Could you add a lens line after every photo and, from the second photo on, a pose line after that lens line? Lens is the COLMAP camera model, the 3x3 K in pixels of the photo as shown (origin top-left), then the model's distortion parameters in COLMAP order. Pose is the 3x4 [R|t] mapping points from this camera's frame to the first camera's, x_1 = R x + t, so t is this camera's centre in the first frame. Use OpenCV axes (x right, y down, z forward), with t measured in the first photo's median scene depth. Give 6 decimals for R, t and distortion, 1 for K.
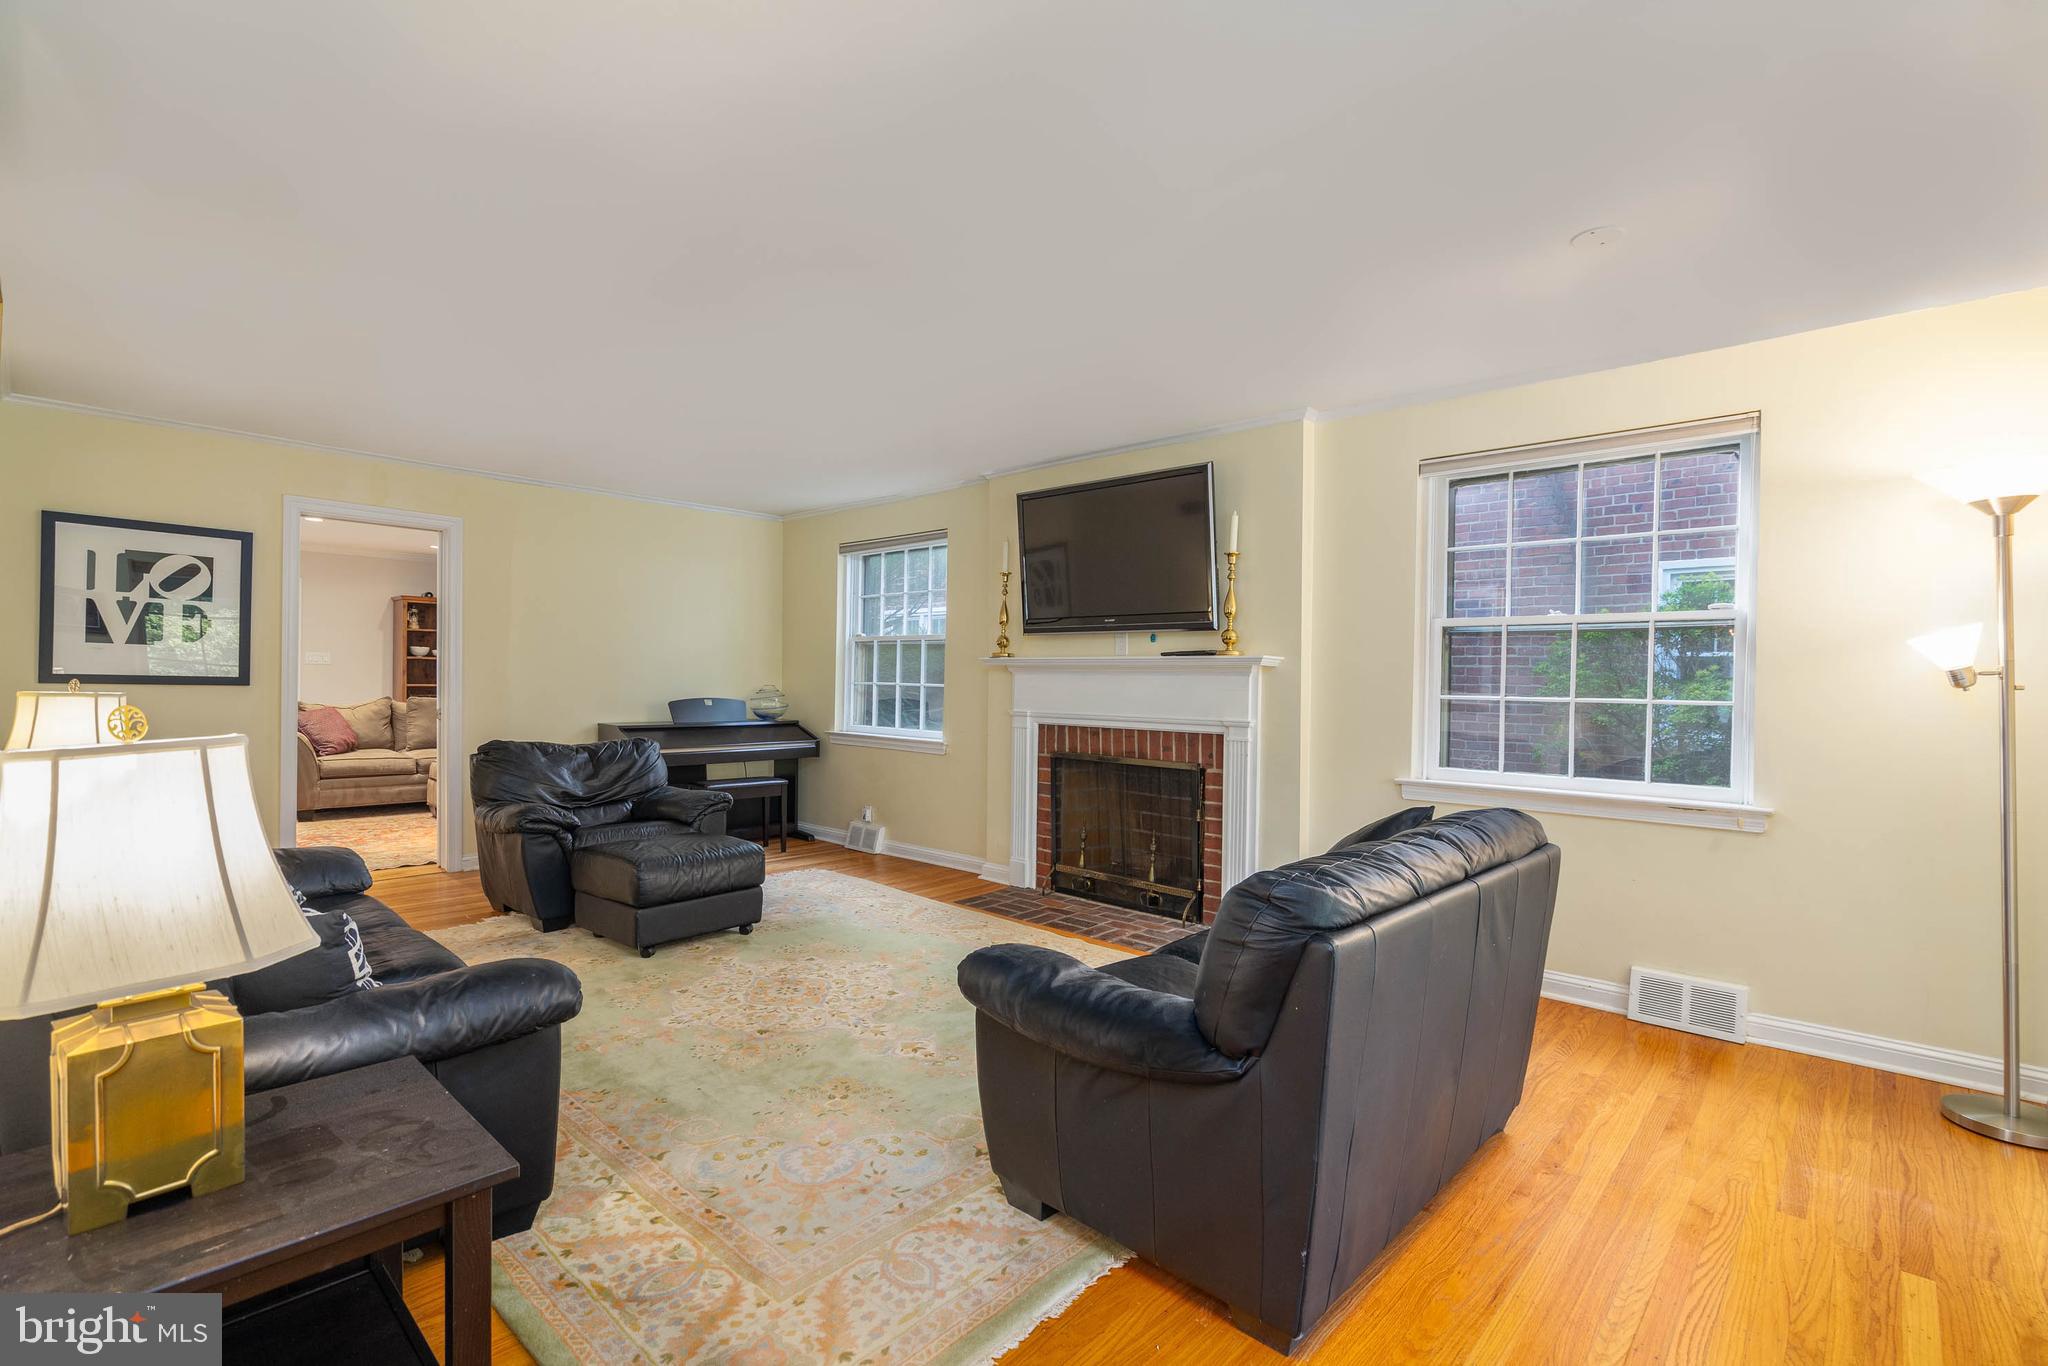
lens RADIAL K [[923.3, 0, 1022.4], [0, 923.3, 682.8], [0, 0, 1]] dist [-0.007213, 0.001860]
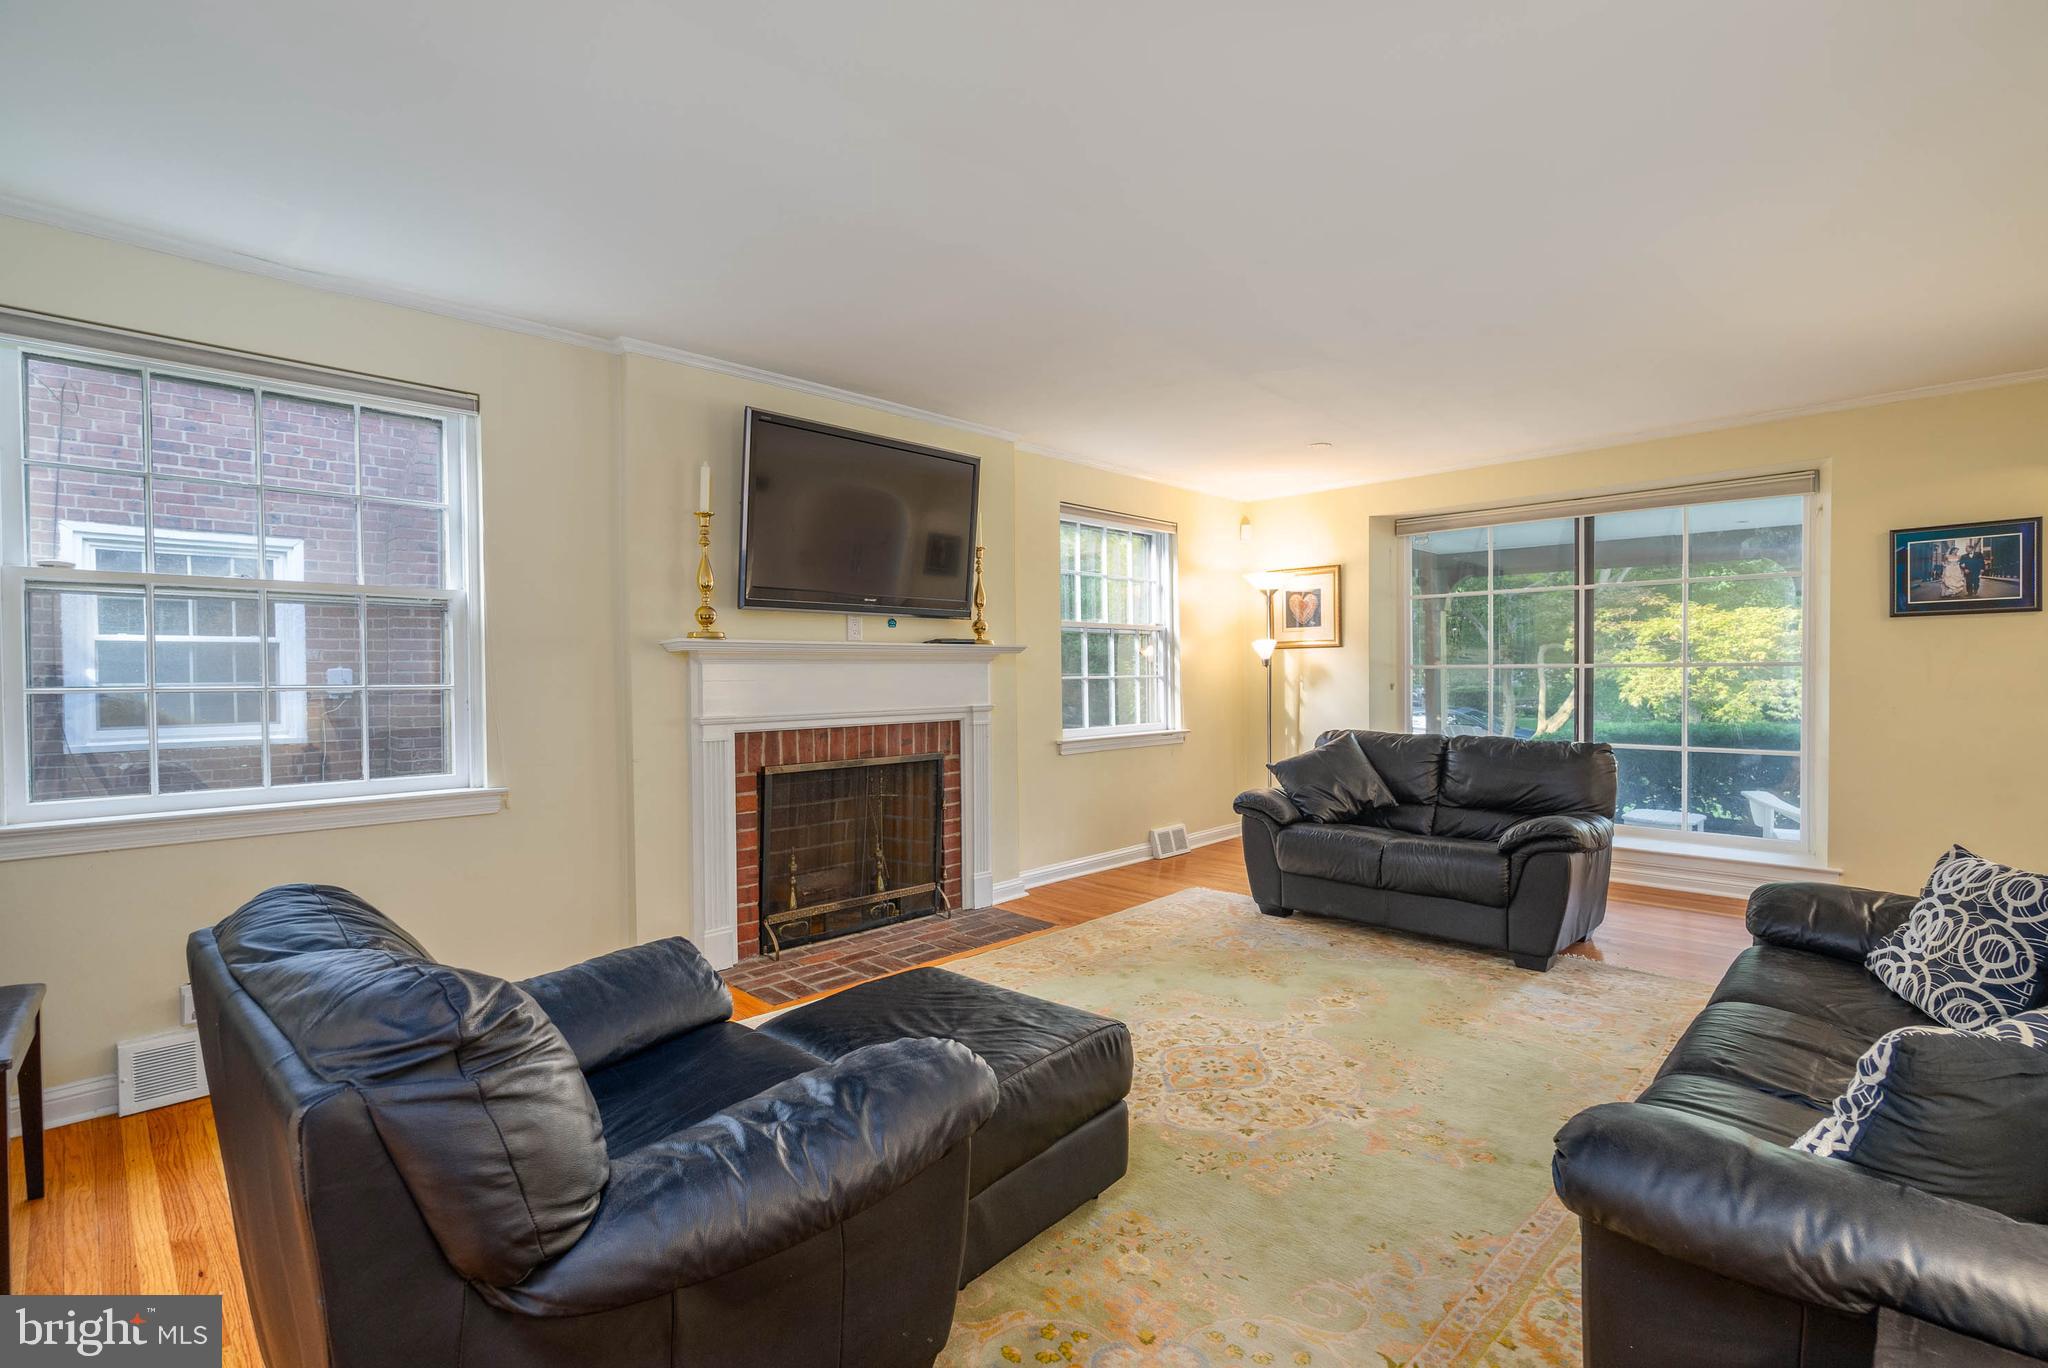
lens RADIAL K [[923.3, 0, 1022.7], [0, 923.3, 685.9], [0, 0, 1]] dist [-0.007213, 0.001860]
pose [[0.042043, -0.025715, 0.998785, -0.784584], [0.015088, 0.999571, 0.025100, -0.007477], [-0.999002, 0.014014, 0.042413, 0.853432]]
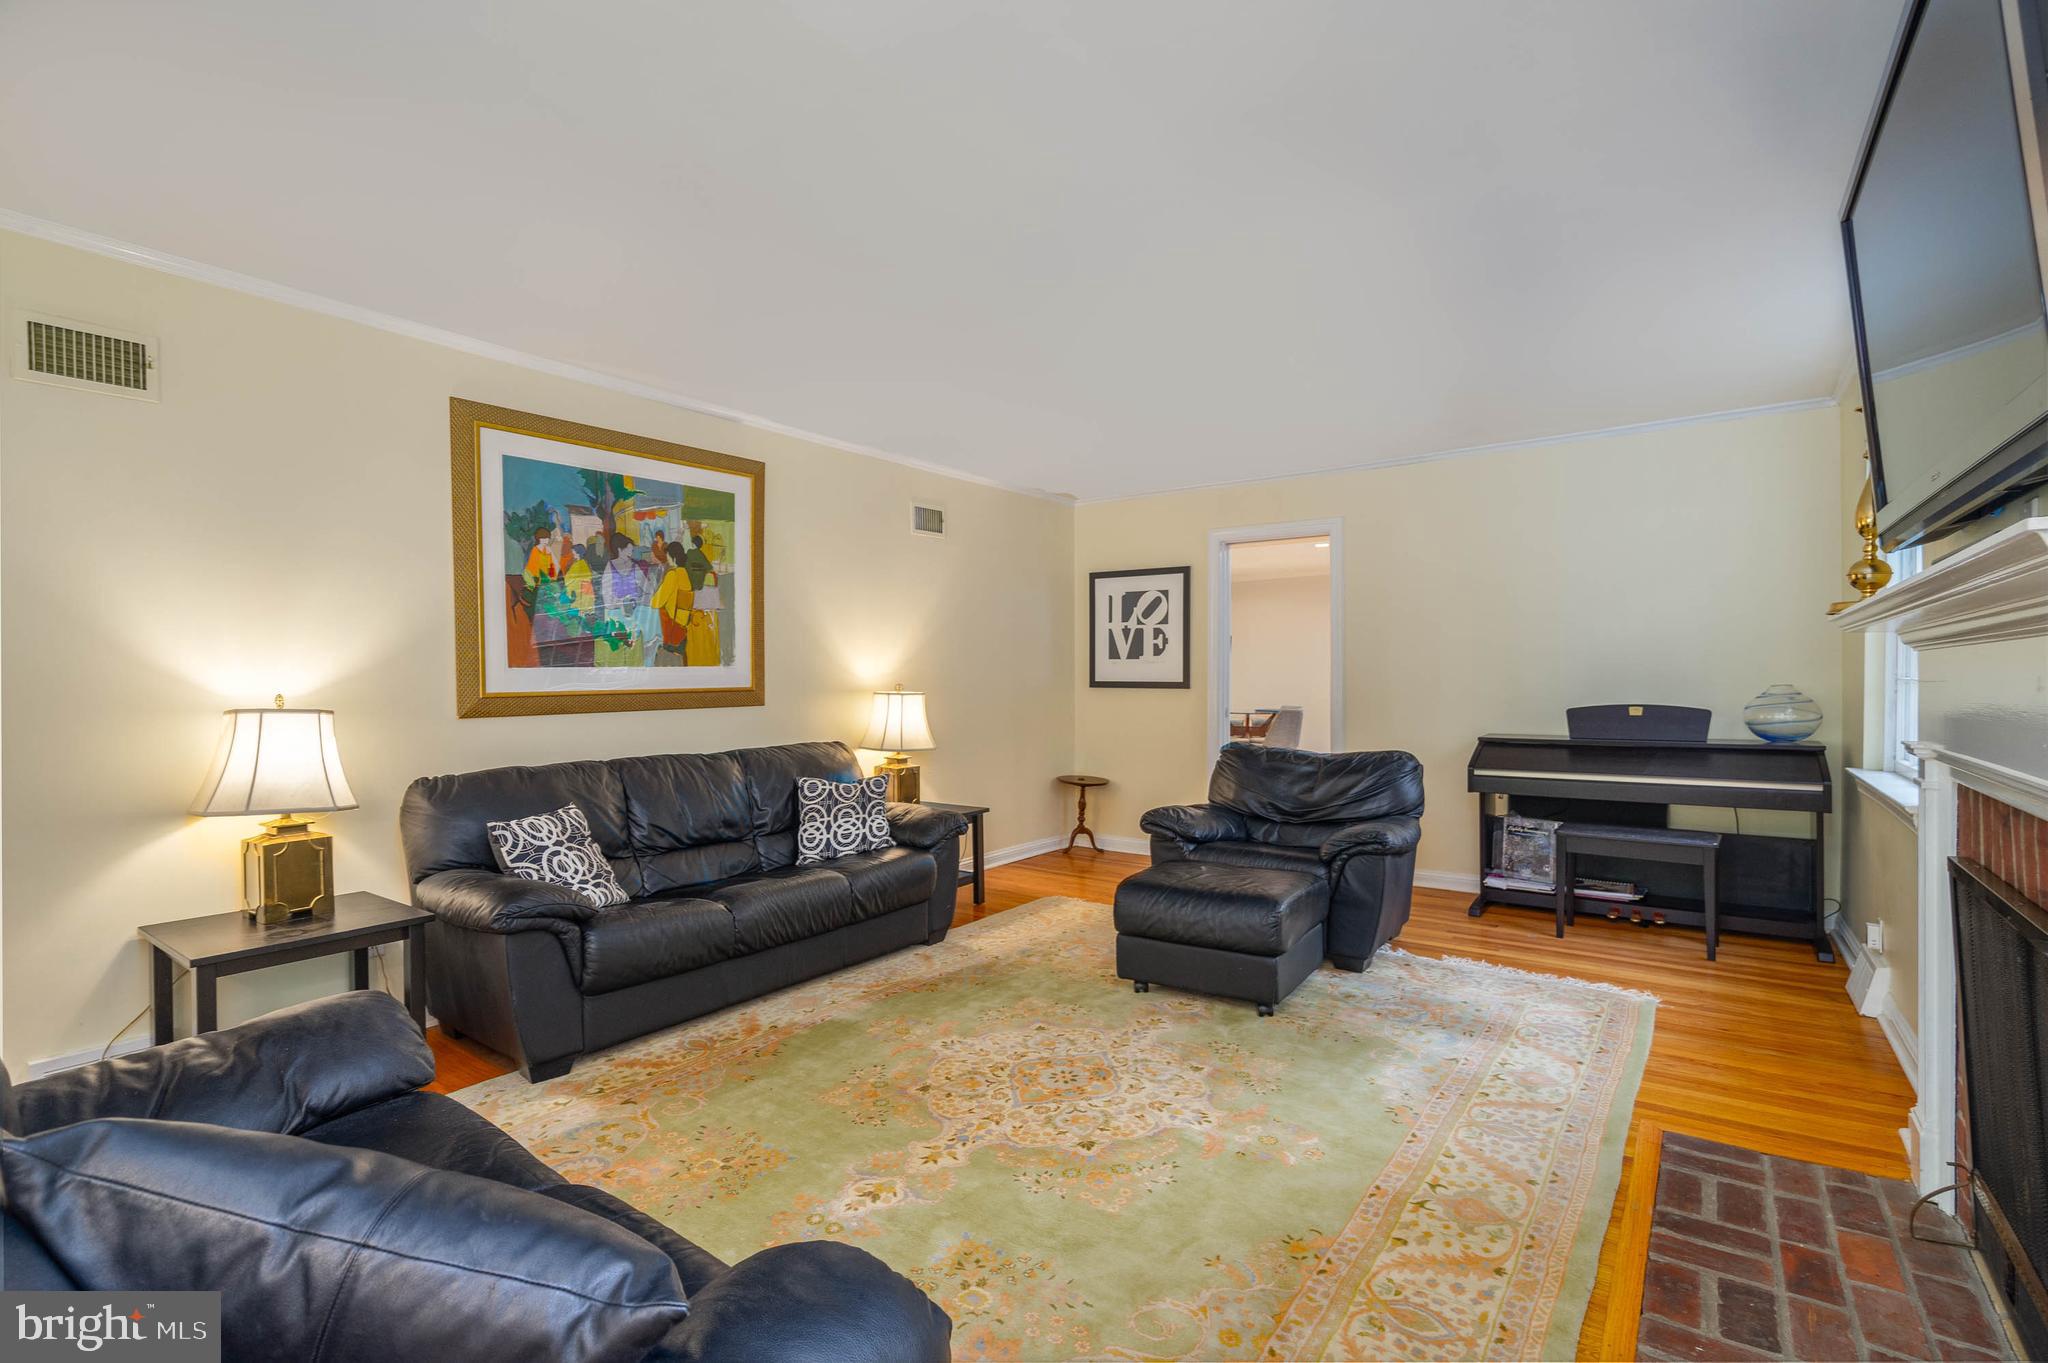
lens RADIAL K [[923.3, 0, 1036.4], [0, 923.3, 683.2], [0, 0, 1]] dist [-0.007213, 0.001860]
pose [[0.128749, -0.012978, -0.991592, 0.387804], [0.003567, 0.999914, -0.012624, 0.010916], [0.991671, -0.001912, 0.128784, 0.666934]]
